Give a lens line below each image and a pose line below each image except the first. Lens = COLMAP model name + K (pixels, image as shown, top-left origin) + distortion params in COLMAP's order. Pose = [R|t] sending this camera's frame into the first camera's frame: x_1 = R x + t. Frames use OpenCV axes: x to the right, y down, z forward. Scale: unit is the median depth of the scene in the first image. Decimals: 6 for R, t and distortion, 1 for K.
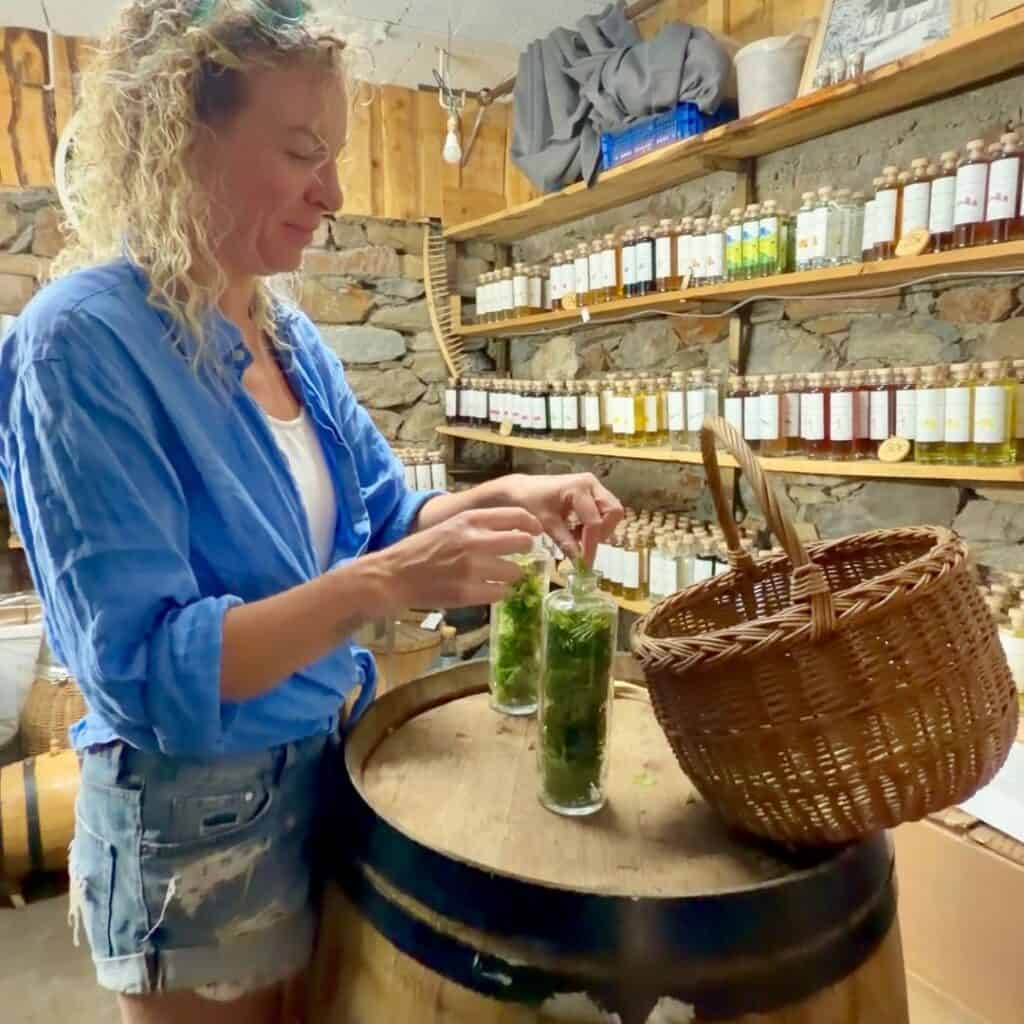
lens RADIAL K [[794.3, 0, 513.1], [0, 794.3, 511.7], [0, 0, 1]] dist [0.001046, -0.003923]
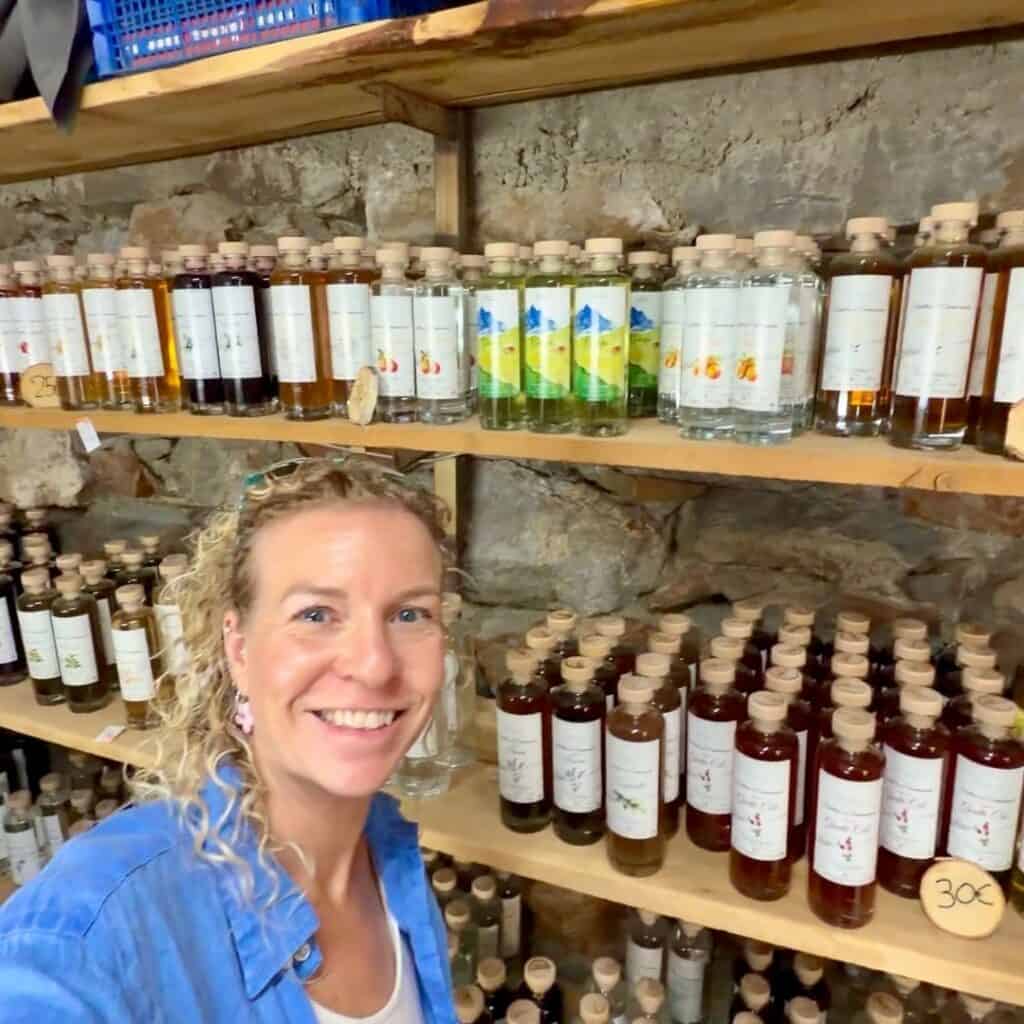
lens RADIAL K [[794.3, 0, 511.1], [0, 794.3, 512.5], [0, 0, 1]] dist [0.001046, -0.003923]
pose [[0.844262, -0.109635, 0.524596, 0.060057], [0.074051, 0.993327, 0.088420, -0.245437], [-0.530790, -0.035803, 0.846747, 0.573712]]
